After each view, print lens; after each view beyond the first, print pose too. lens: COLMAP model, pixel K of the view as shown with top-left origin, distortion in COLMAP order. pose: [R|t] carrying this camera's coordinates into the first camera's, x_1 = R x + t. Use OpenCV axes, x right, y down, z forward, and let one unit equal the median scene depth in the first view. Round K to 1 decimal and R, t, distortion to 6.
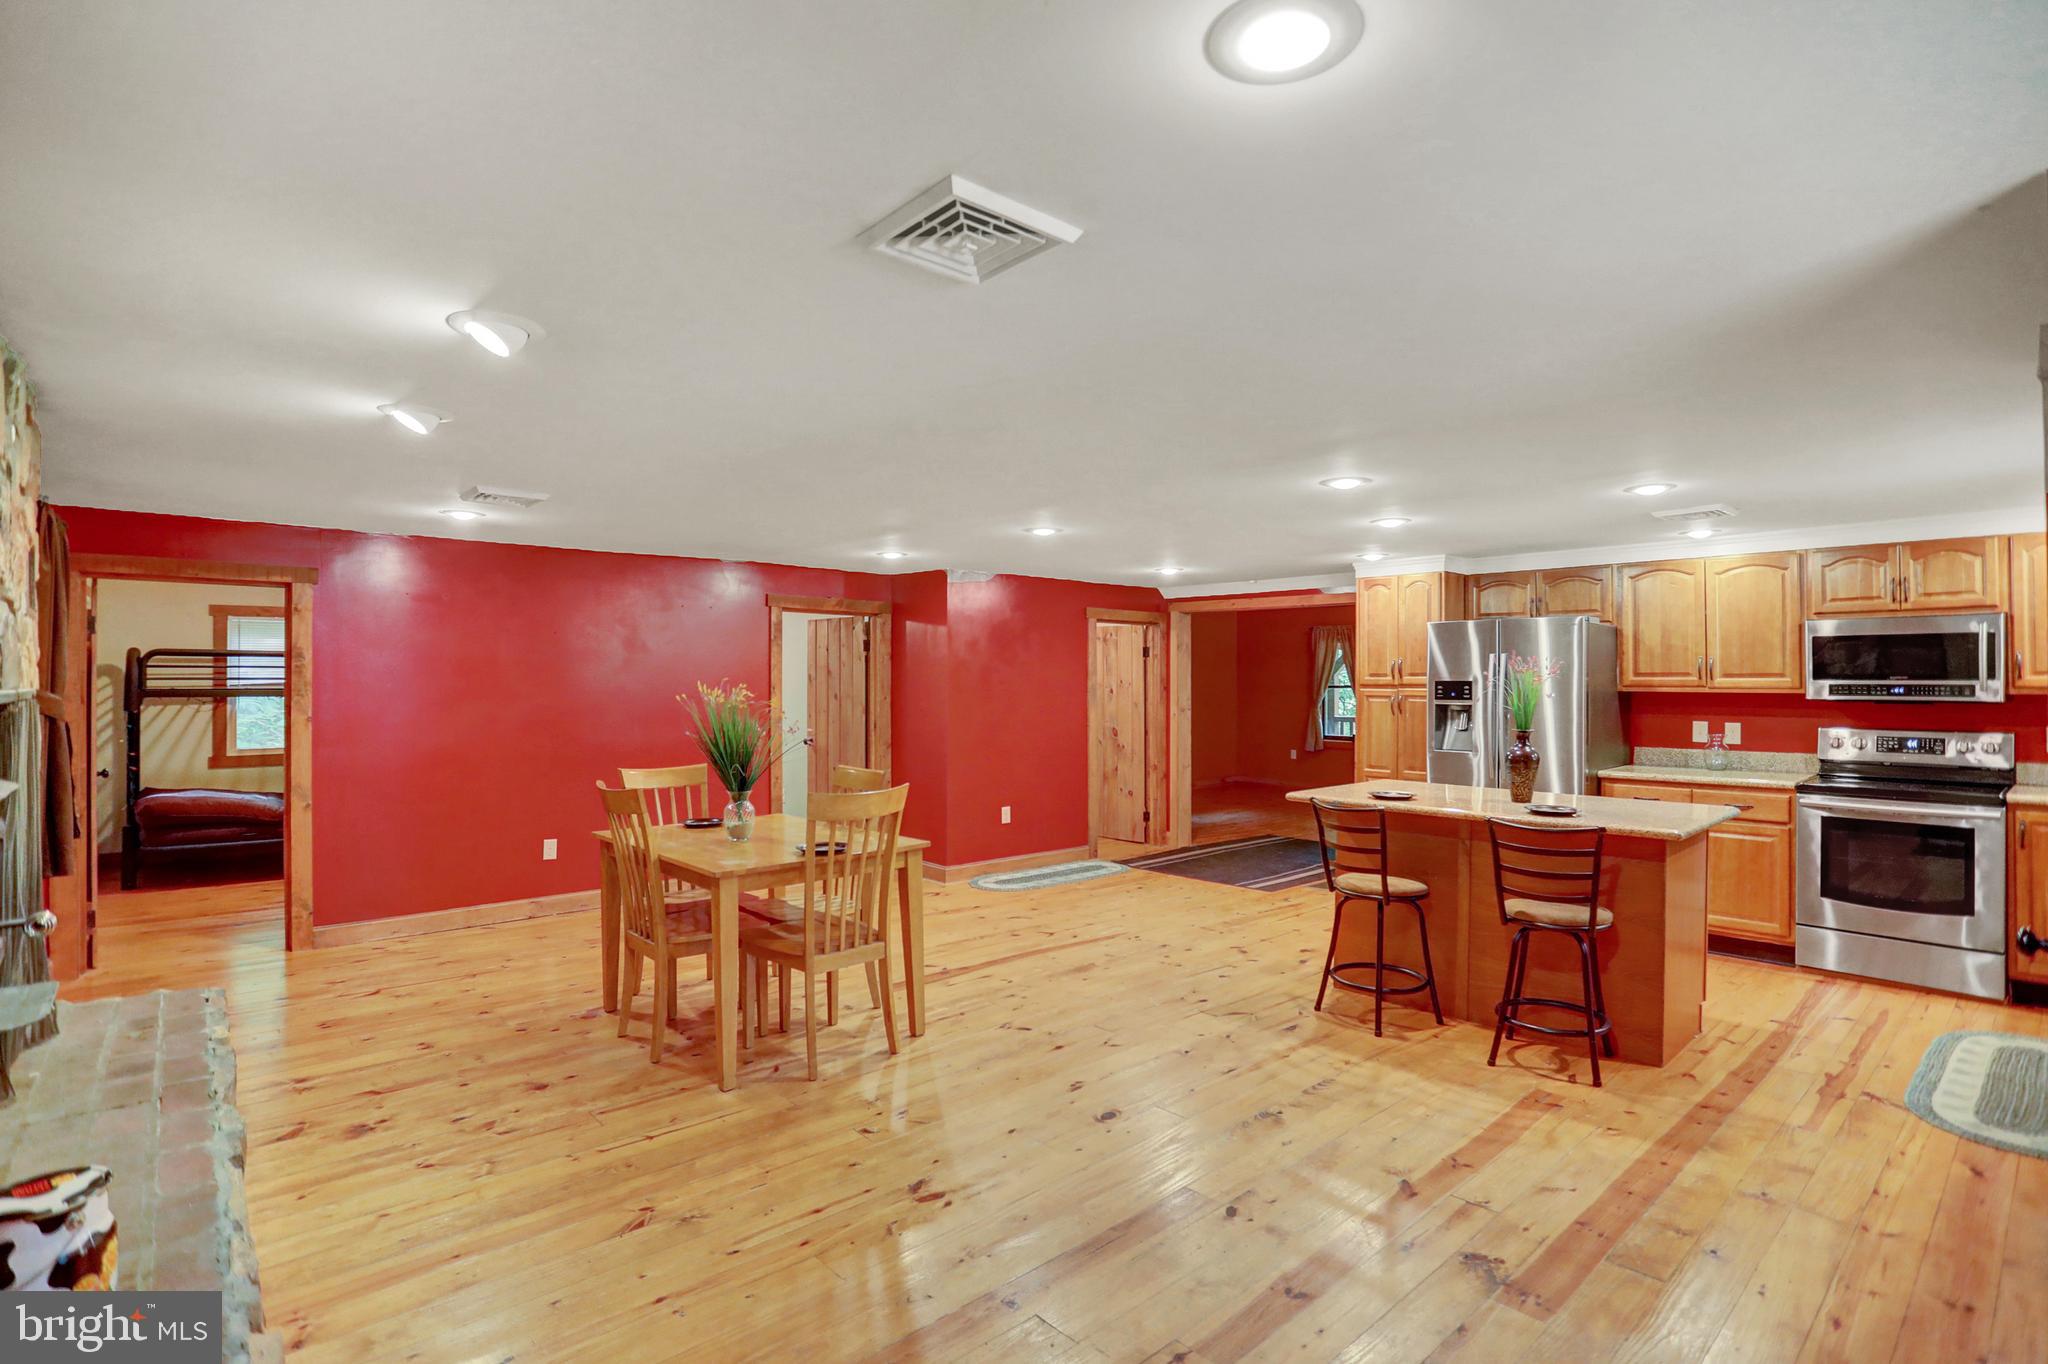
lens RADIAL K [[995.7, 0, 1026.2], [0, 995.7, 667.6], [0, 0, 1]] dist [-0.073433, 0.026678]
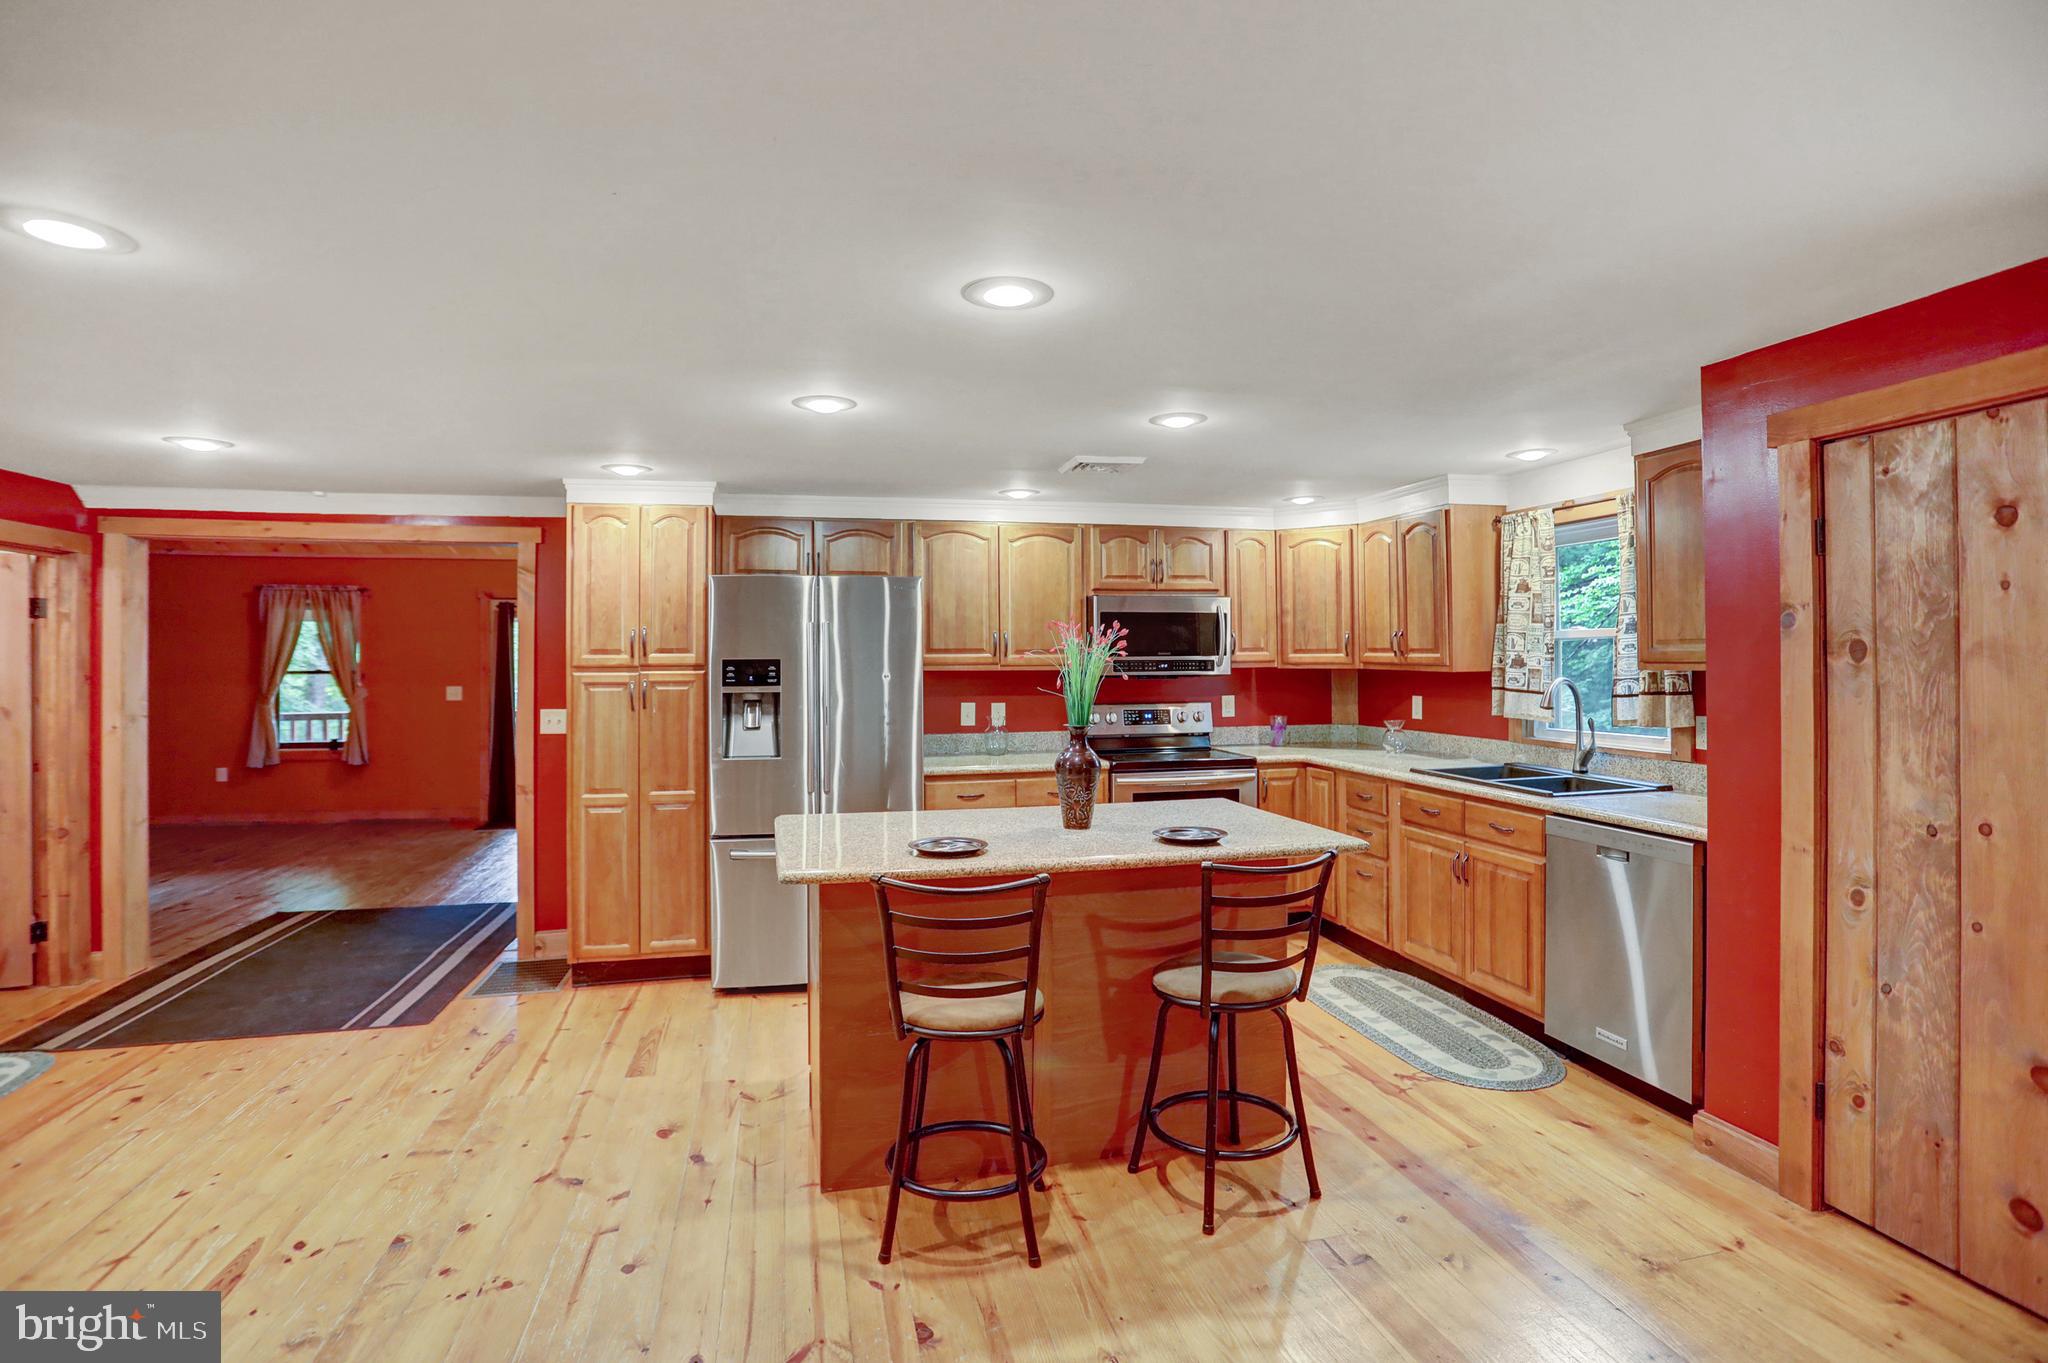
lens RADIAL K [[995.7, 0, 1034.0], [0, 995.7, 653.6], [0, 0, 1]] dist [-0.073433, 0.026678]
pose [[0.468196, 0.000795, 0.883624, -0.120953], [-0.003929, 0.999992, 0.001182, 0.009201], [-0.883616, -0.004025, 0.468195, 0.581913]]
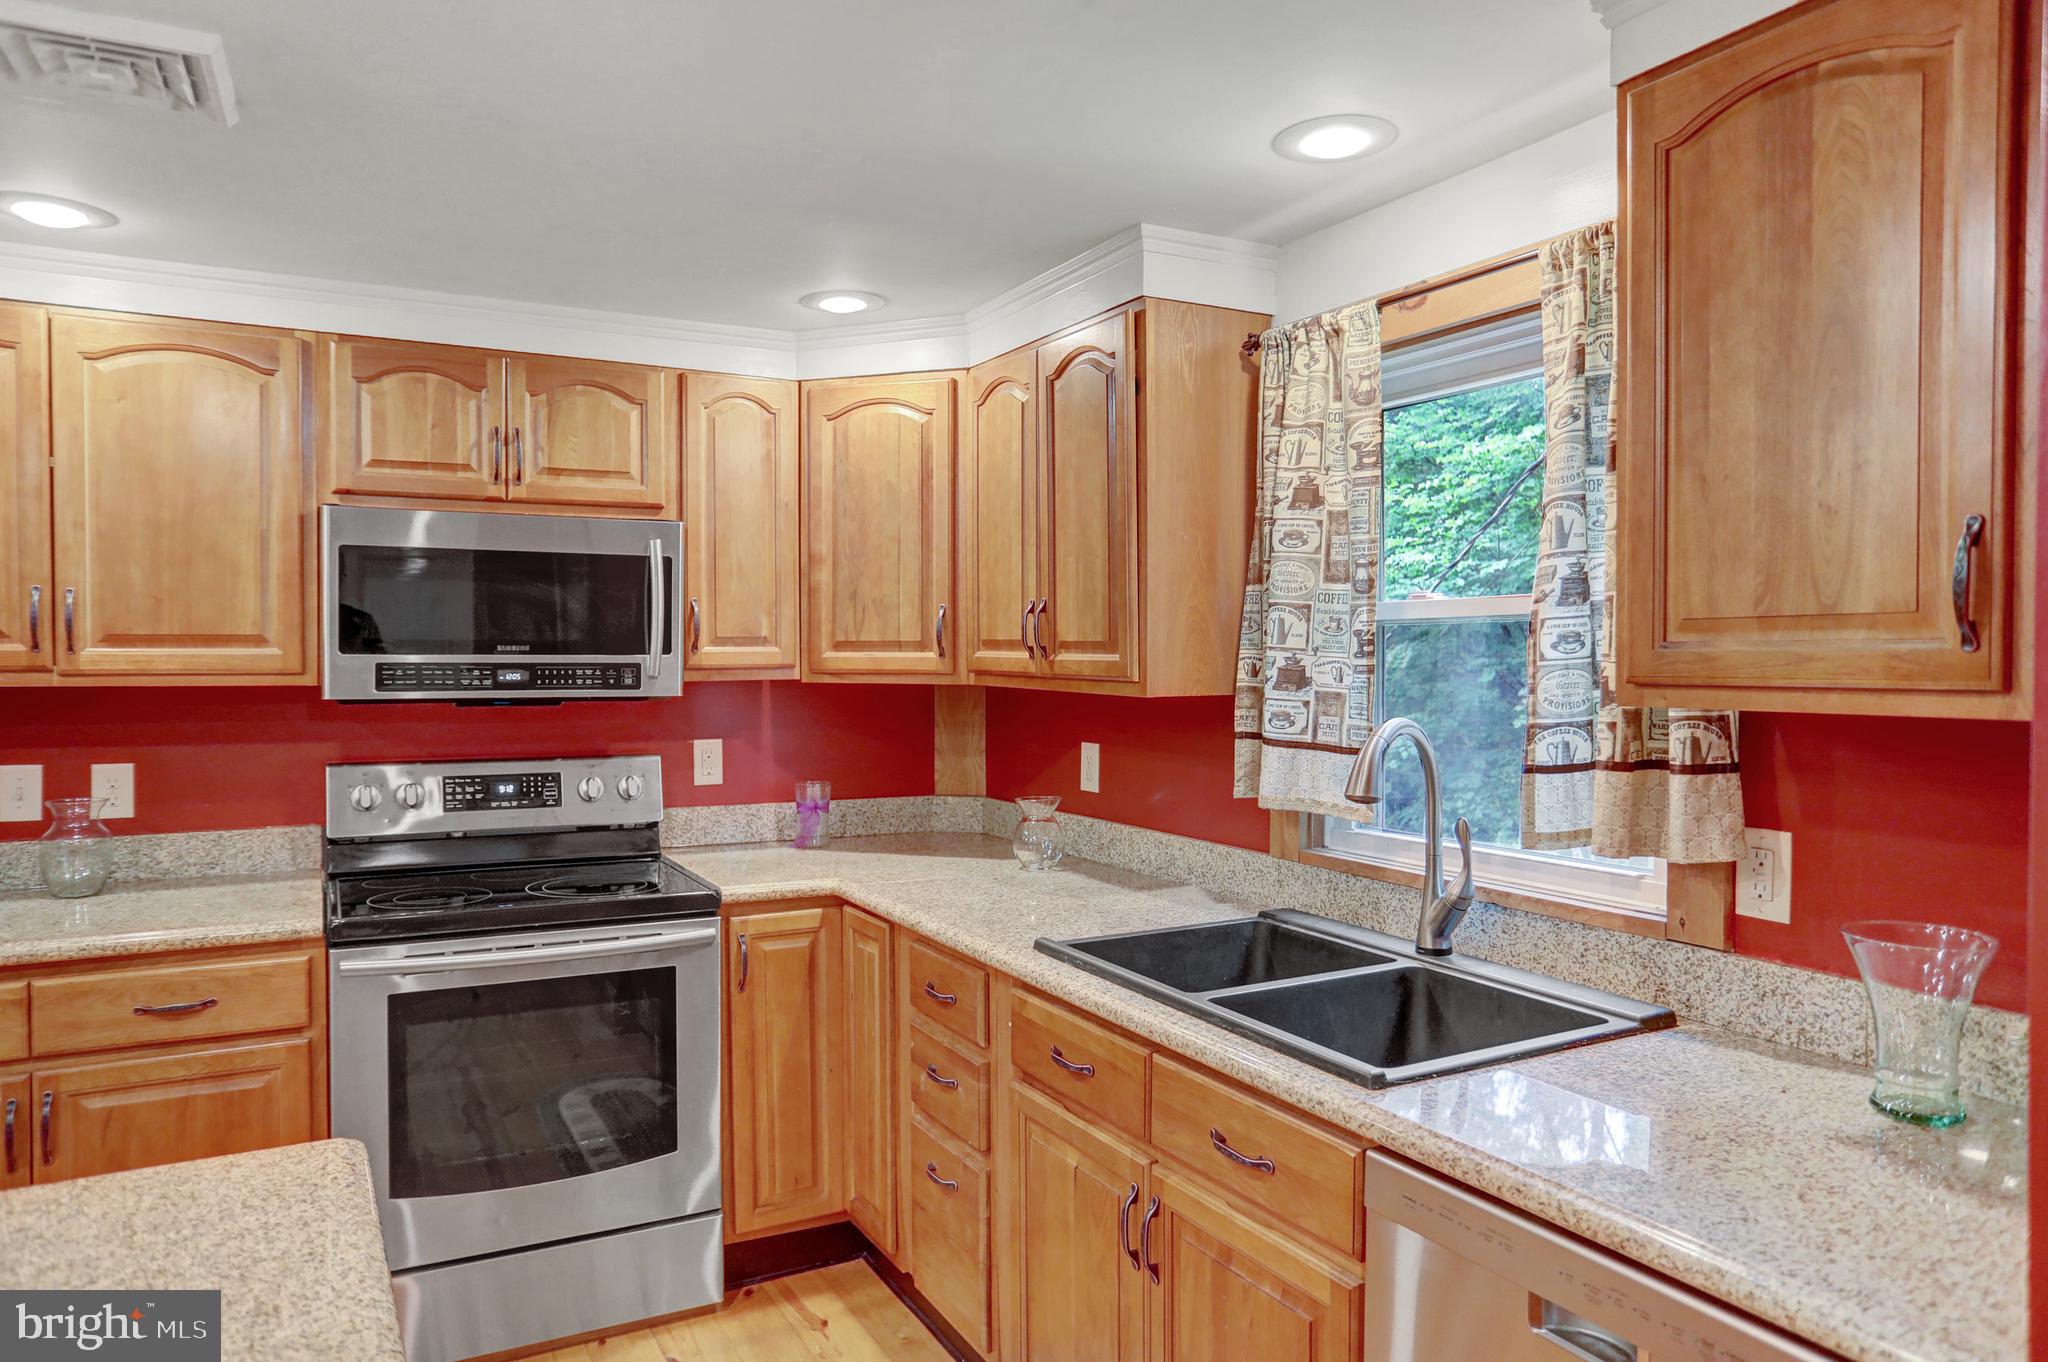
lens RADIAL K [[1326.9, 0, 1020.0], [0, 1326.9, 686.5], [0, 0, 1]] dist [-0.032712, 0.008500]
pose [[0.227765, -0.021900, 0.973470, 0.345962], [-0.014011, 0.999570, 0.025766, 0.008807], [-0.973615, -0.019508, 0.227360, 0.595536]]
